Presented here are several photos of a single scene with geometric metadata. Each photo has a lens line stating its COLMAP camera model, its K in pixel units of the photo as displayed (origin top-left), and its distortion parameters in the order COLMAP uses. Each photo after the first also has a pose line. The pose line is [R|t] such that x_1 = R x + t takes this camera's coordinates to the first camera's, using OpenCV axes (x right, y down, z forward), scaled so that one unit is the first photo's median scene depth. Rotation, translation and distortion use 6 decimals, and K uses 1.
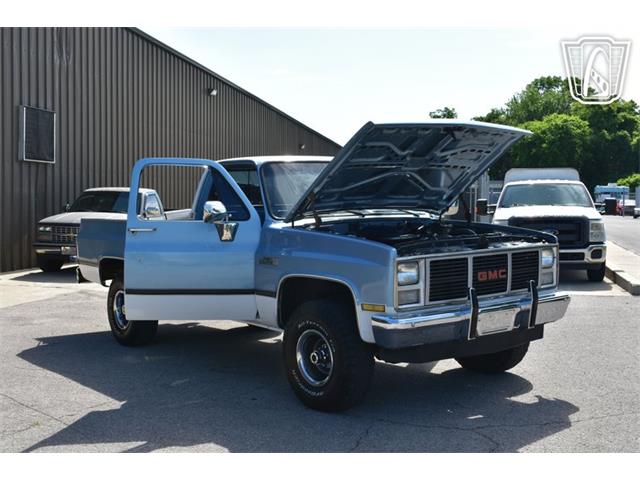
lens RADIAL K [[772.5, 0, 320.0], [0, 772.5, 240.0], [0, 0, 1]] dist [-0.006391, -0.025037]
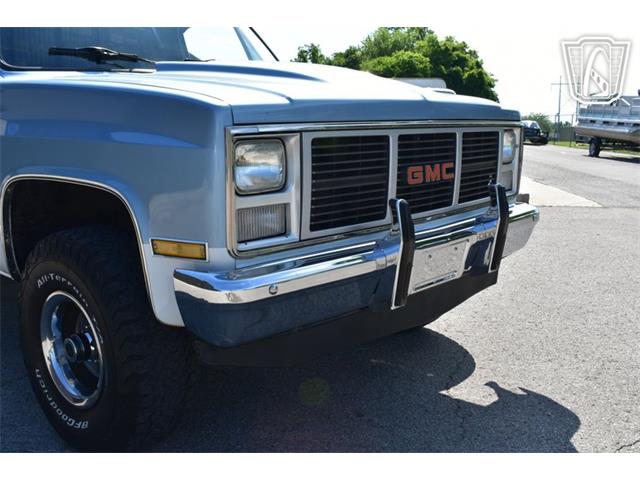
lens RADIAL K [[633.9, 0, 320.0], [0, 633.9, 240.0], [0, 0, 1]] dist [-0.007310, -0.009921]
pose [[0.984527, -0.022214, 0.173816, 0.074825], [0.000182, 0.992061, 0.125761, 0.034883], [-0.175230, -0.123784, 0.976715, 0.575617]]
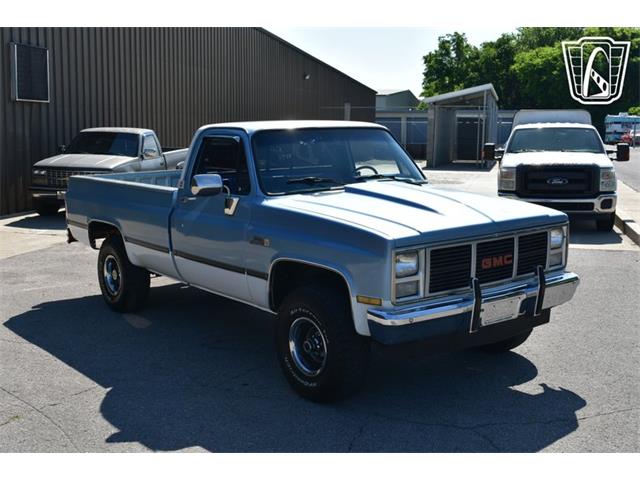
lens RADIAL K [[772.5, 0, 320.0], [0, 772.5, 240.0], [0, 0, 1]] dist [-0.006391, -0.025037]
pose [[0.999963, 0.003975, -0.007661, 0.014367], [-0.003218, 0.995336, 0.096417, -0.066684], [0.008008, -0.096389, 0.995312, 0.065126]]
